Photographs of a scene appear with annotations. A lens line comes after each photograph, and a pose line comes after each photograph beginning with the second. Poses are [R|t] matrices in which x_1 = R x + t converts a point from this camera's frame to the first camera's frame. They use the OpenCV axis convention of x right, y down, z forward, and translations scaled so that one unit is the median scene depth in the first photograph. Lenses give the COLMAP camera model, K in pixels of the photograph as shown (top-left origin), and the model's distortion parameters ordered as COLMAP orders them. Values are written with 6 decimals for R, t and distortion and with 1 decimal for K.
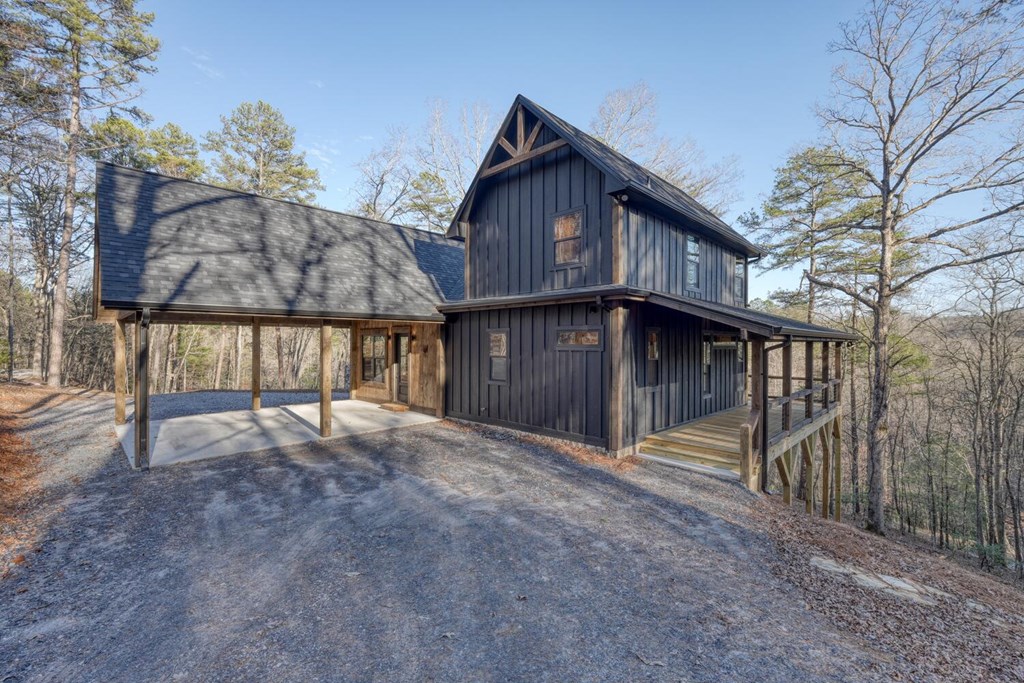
lens RADIAL K [[433.1, 0, 509.6], [0, 433.1, 341.5], [0, 0, 1]] dist [-0.009850, 0.005541]
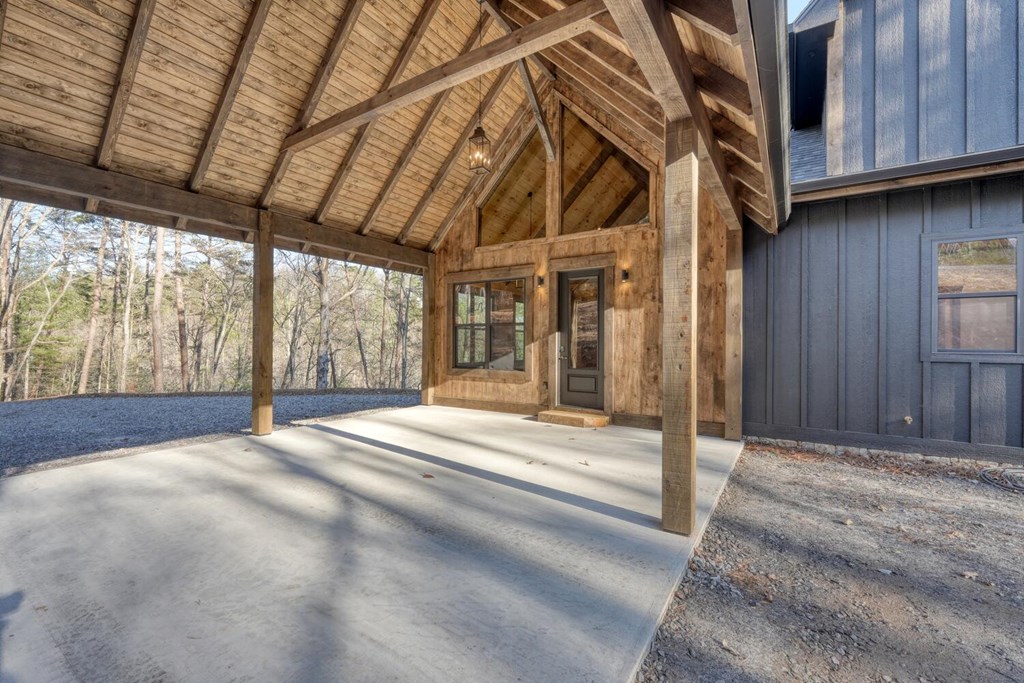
lens RADIAL K [[433.1, 0, 509.6], [0, 433.1, 341.5], [0, 0, 1]] dist [-0.009850, 0.005541]
pose [[0.979395, 0.006178, 0.201858, -0.690063], [-0.005444, 0.999976, -0.004192, 0.106616], [-0.201879, 0.003007, 0.979406, 0.845026]]
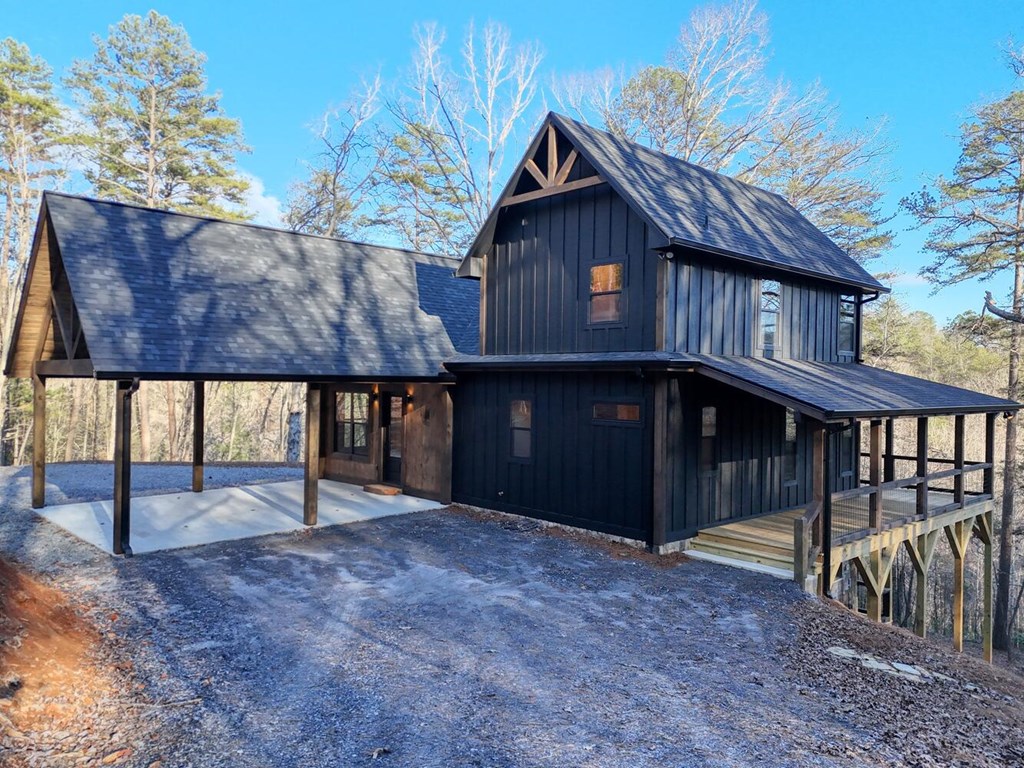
lens RADIAL K [[750.7, 0, 512.0], [0, 750.7, 384.0], [0, 0, 1]] dist [0.035907, -0.002624]
pose [[0.999476, 0.011891, -0.030121, -0.003302], [-0.011647, 0.999898, 0.008231, -0.075914], [0.030216, -0.007876, 0.999512, -0.495199]]
